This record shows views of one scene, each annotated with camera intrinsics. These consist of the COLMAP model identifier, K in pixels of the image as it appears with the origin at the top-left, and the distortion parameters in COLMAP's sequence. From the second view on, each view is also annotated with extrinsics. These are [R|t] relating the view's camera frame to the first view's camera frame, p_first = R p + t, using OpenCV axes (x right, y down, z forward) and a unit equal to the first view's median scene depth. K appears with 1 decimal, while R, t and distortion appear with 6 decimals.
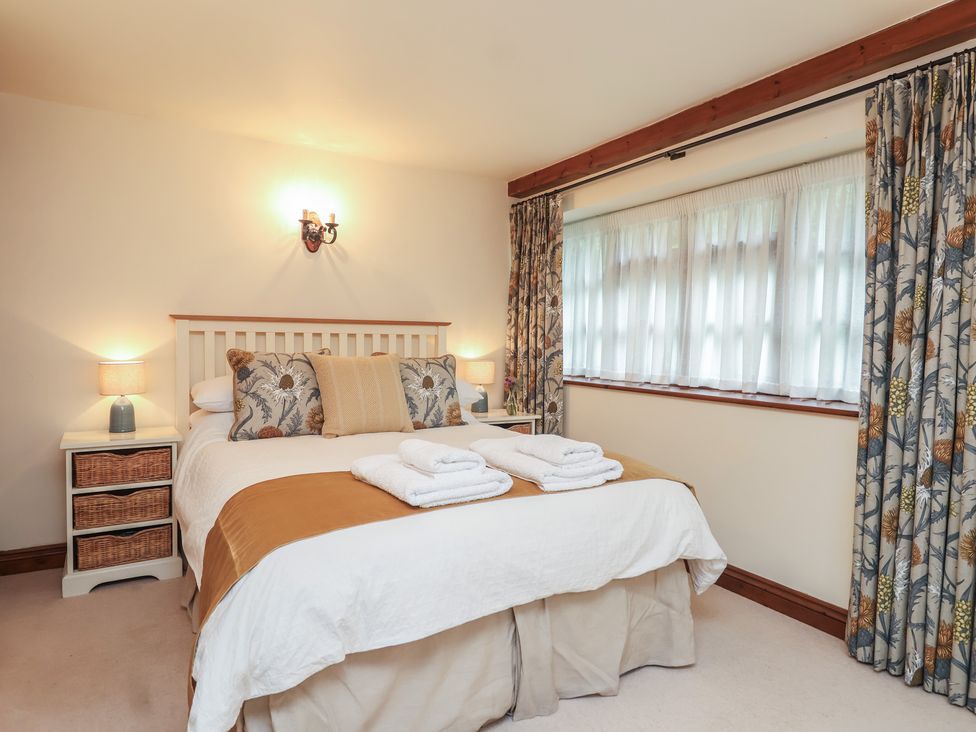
lens RADIAL K [[610.2, 0, 488.0], [0, 610.2, 366.0], [0, 0, 1]] dist [-0.001833, -0.003300]
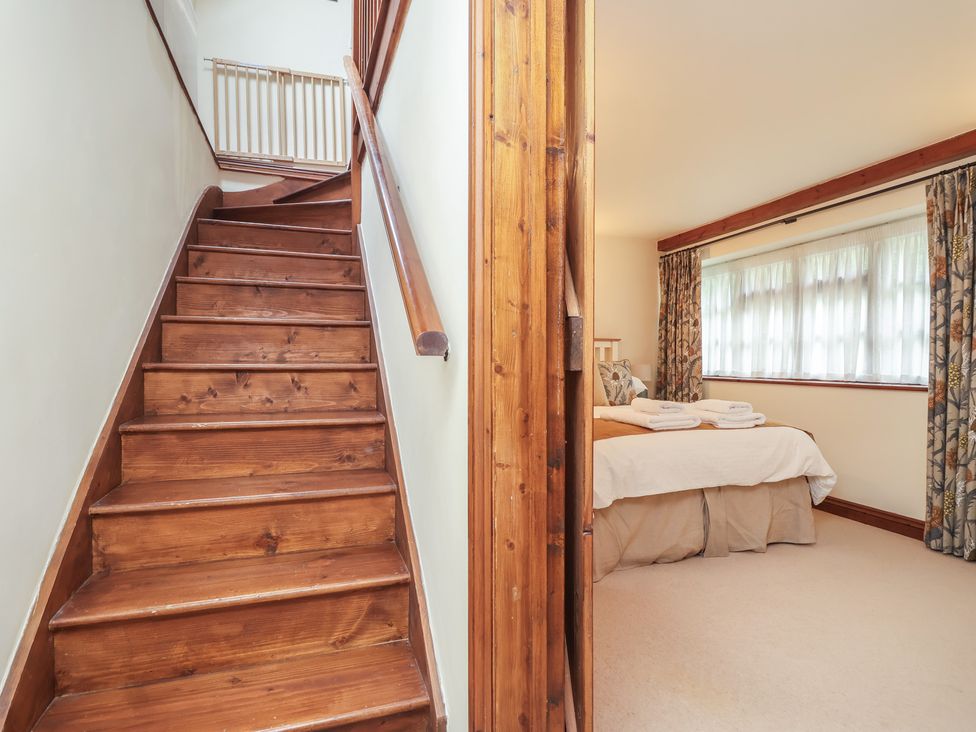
lens RADIAL K [[507.8, 0, 491.5], [0, 507.8, 364.1], [0, 0, 1]] dist [0.002799, -0.014055]
pose [[0.977328, -0.009312, -0.211524, -0.192570], [0.001295, 0.999277, -0.038009, 0.063735], [0.211725, 0.036874, 0.976633, -0.465805]]
